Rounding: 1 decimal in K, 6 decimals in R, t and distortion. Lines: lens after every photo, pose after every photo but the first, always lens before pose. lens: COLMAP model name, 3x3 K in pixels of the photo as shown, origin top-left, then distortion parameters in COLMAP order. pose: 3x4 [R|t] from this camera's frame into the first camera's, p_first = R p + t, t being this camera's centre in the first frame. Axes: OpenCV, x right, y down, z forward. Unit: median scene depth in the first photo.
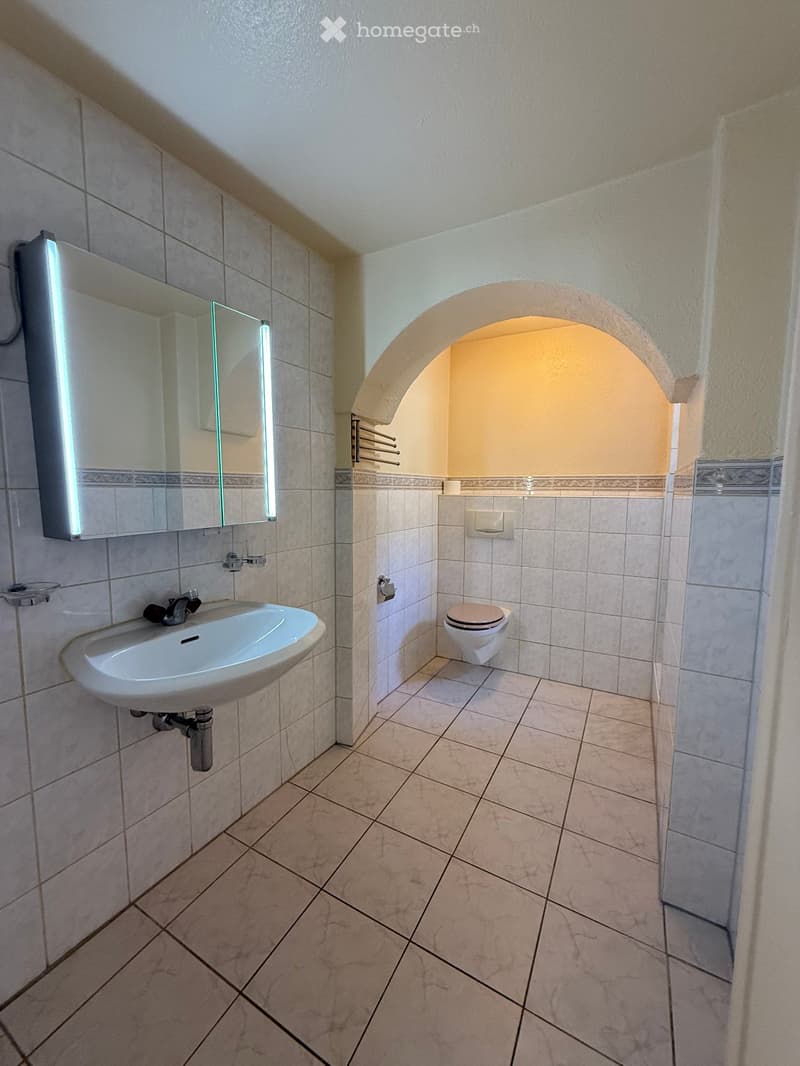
lens RADIAL K [[421.7, 0, 401.4], [0, 421.7, 532.5], [0, 0, 1]] dist [-0.002972, -0.000067]
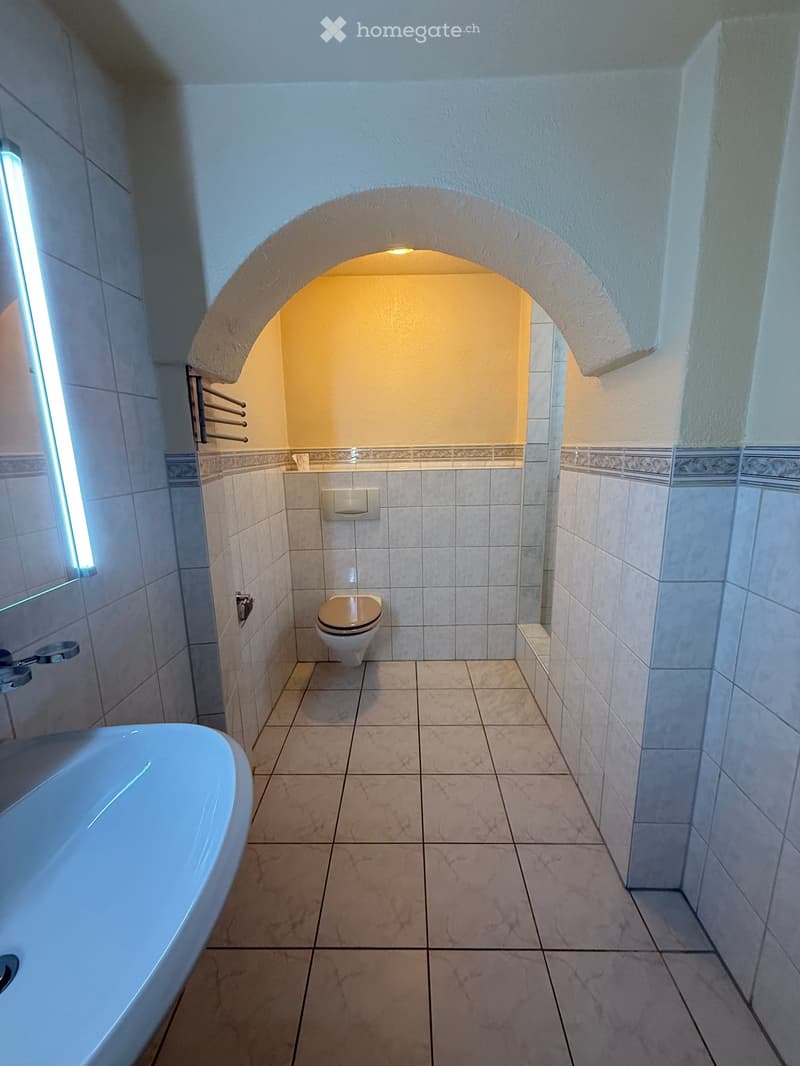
lens RADIAL K [[421.7, 0, 401.0], [0, 421.7, 530.9], [0, 0, 1]] dist [-0.002972, -0.000067]
pose [[0.883804, -0.116375, 0.453153, -0.142723], [0.072796, 0.990980, 0.112517, -0.082267], [-0.462160, -0.066455, 0.884303, 0.273384]]
